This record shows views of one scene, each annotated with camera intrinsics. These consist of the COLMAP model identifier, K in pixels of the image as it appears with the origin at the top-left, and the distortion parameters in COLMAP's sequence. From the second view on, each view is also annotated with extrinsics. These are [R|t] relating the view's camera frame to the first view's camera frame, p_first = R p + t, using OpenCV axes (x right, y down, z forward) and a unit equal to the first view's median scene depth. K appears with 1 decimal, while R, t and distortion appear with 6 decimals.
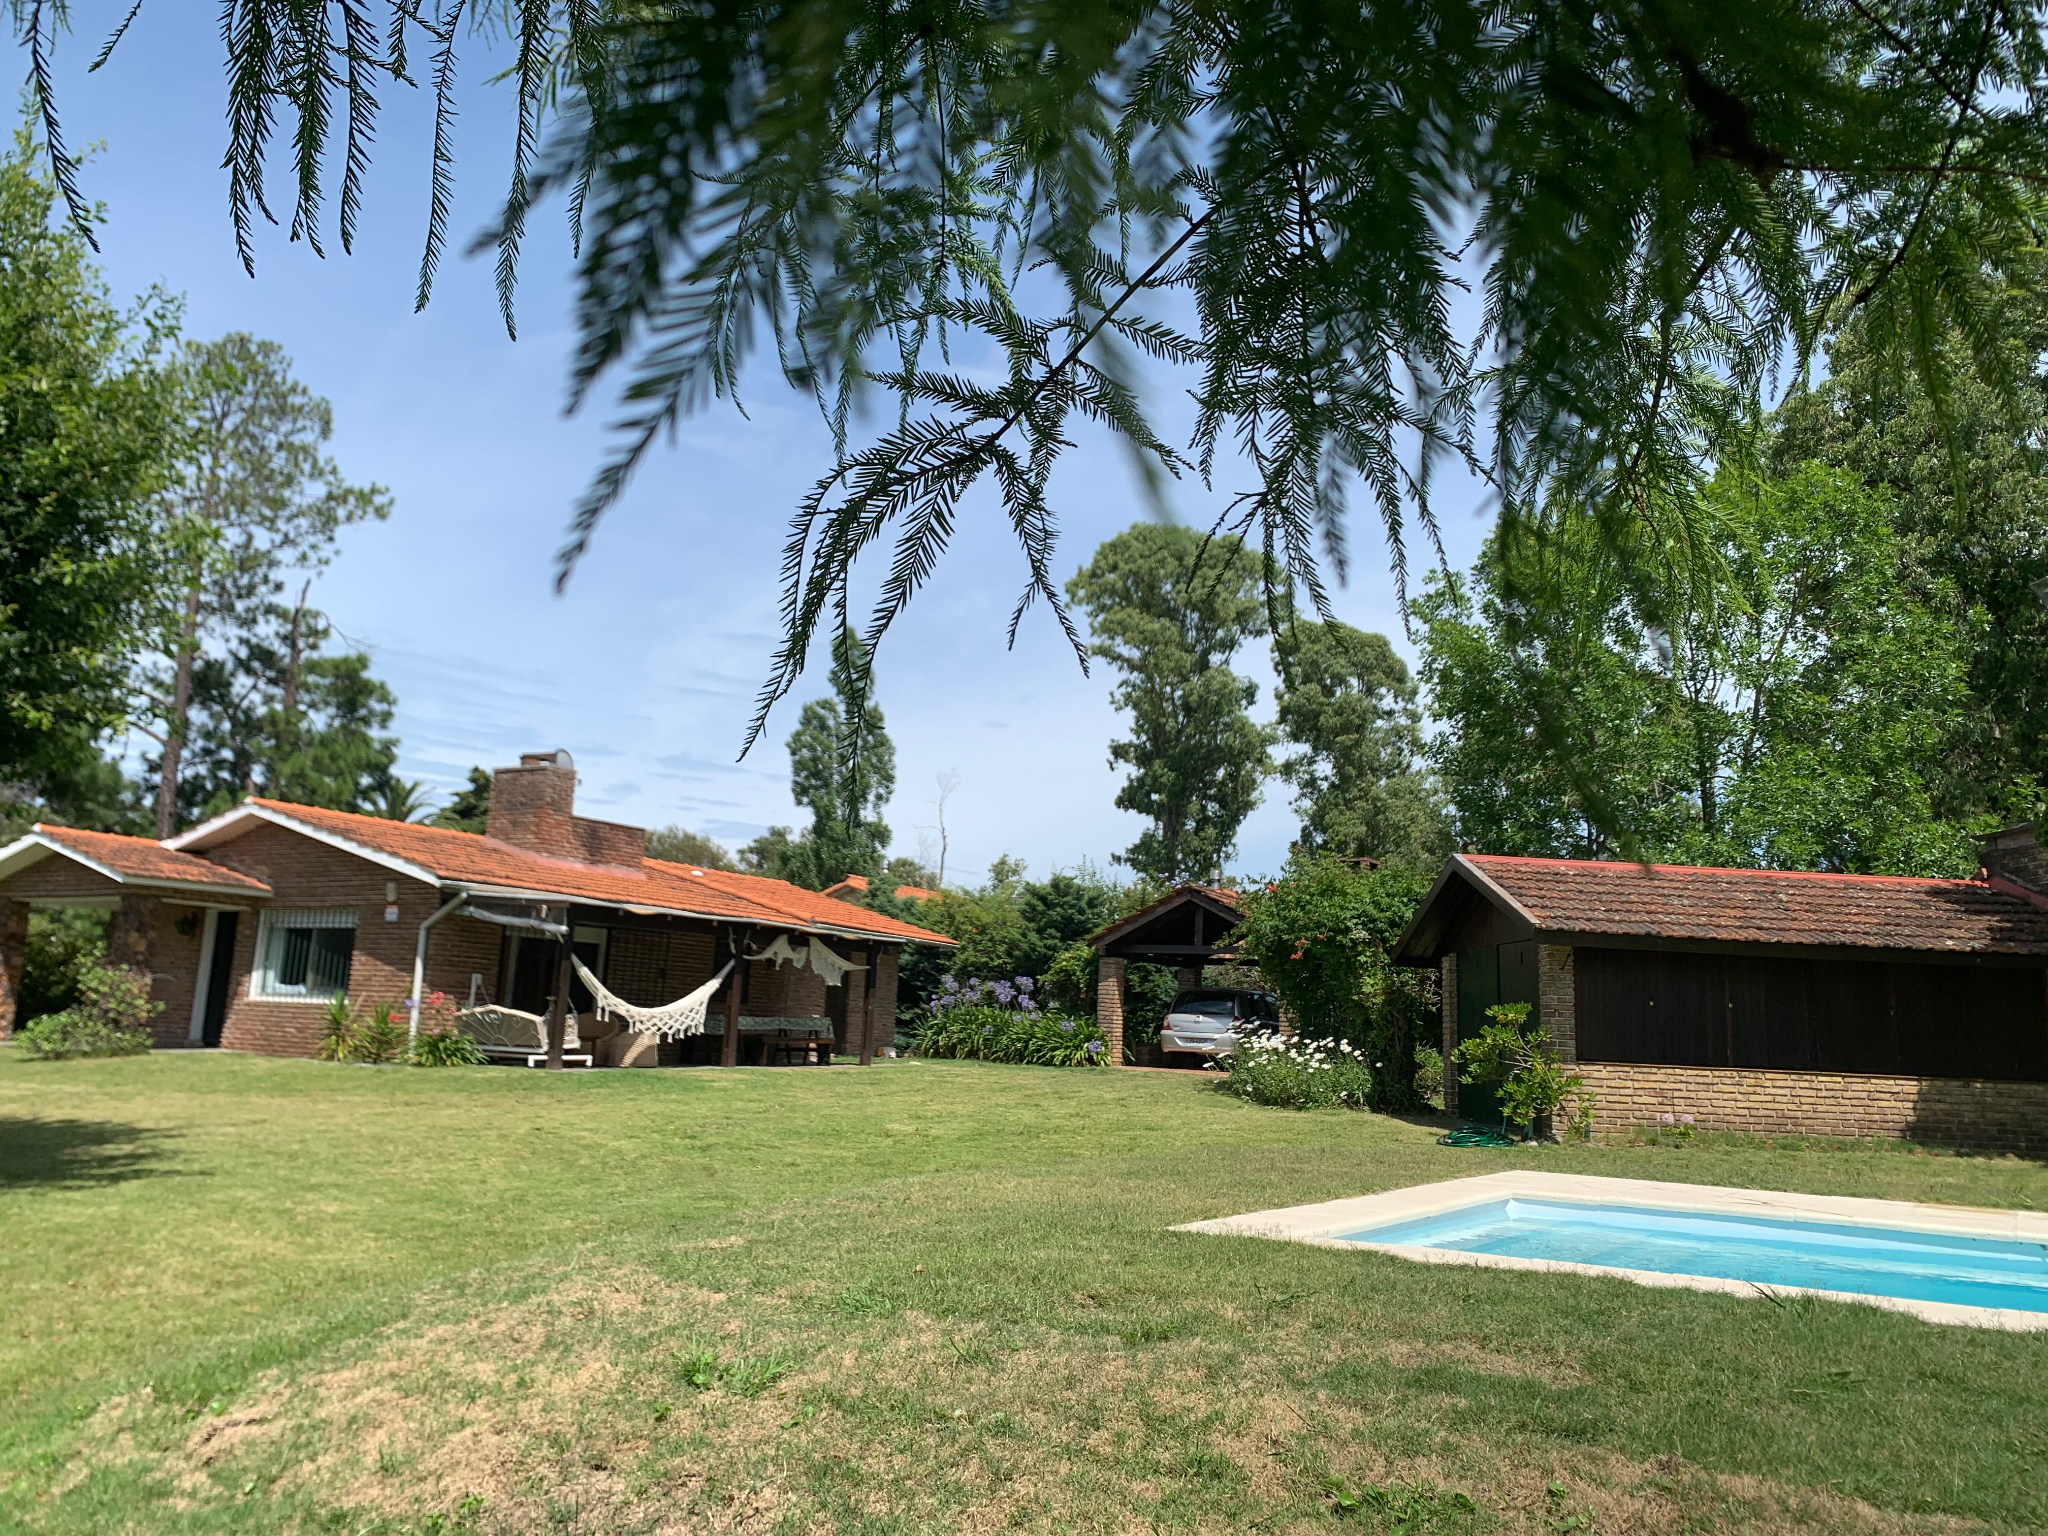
lens RADIAL K [[1587.7, 0, 1023.7], [0, 1587.7, 780.6], [0, 0, 1]] dist [0.090098, -0.159379]
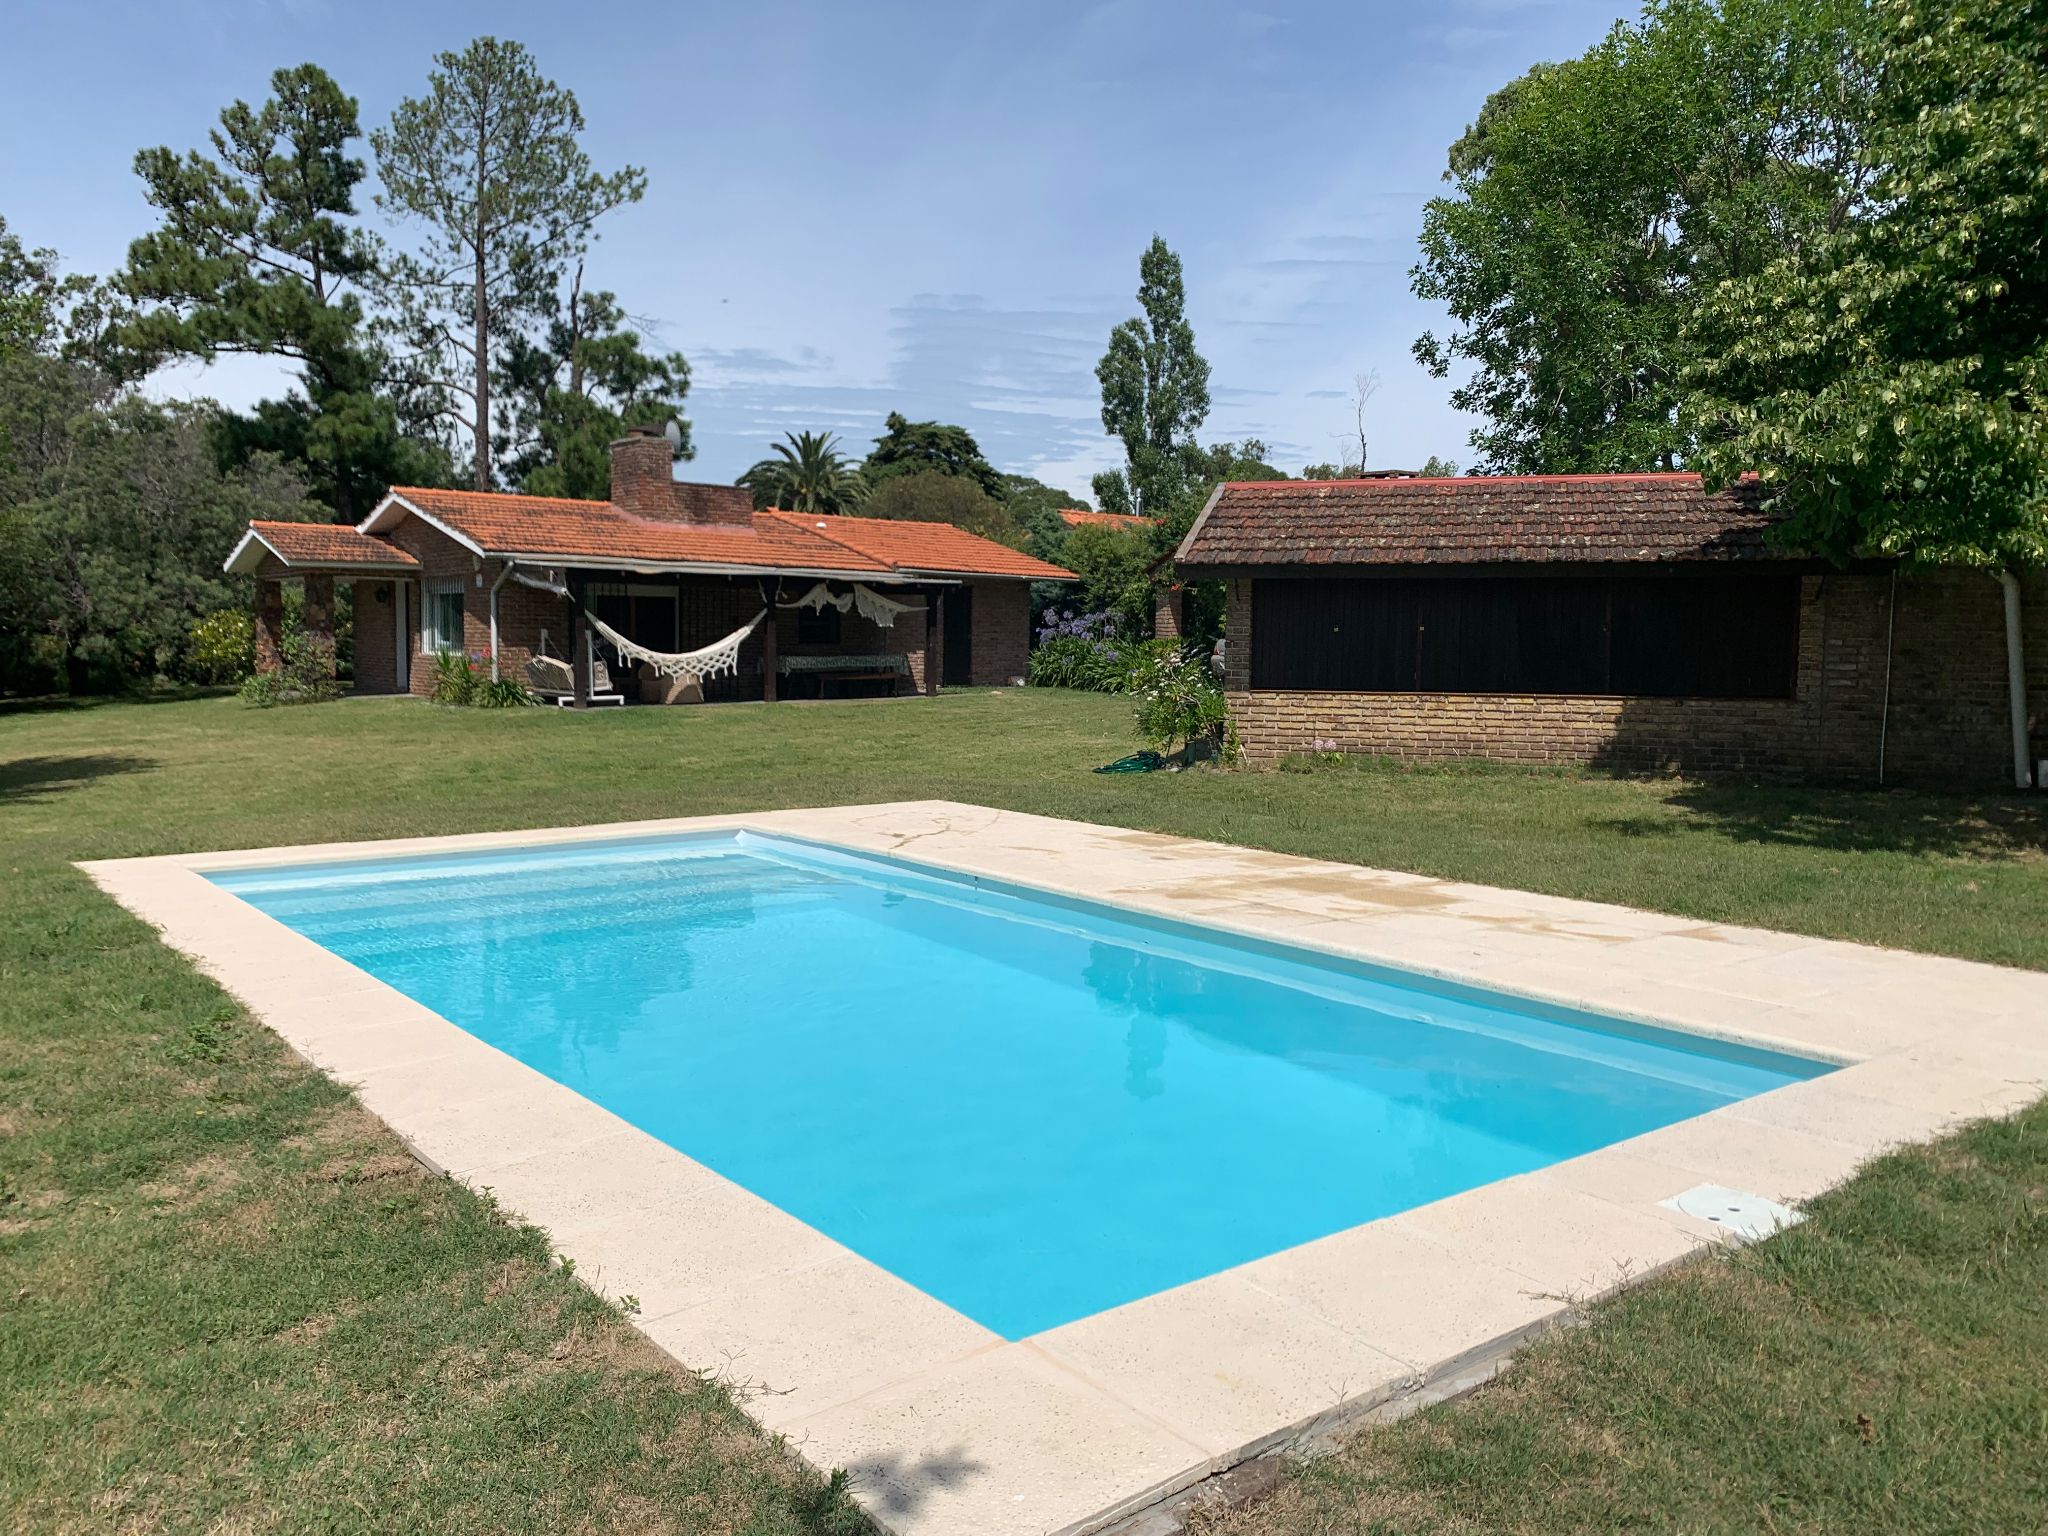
lens RADIAL K [[1587.7, 0, 1023.7], [0, 1587.7, 780.6], [0, 0, 1]] dist [0.090098, -0.159379]
pose [[0.938193, -0.002407, -0.346103, 0.389504], [0.085135, 0.970858, 0.224026, -0.005397], [0.335478, -0.239645, 0.911057, 0.012181]]
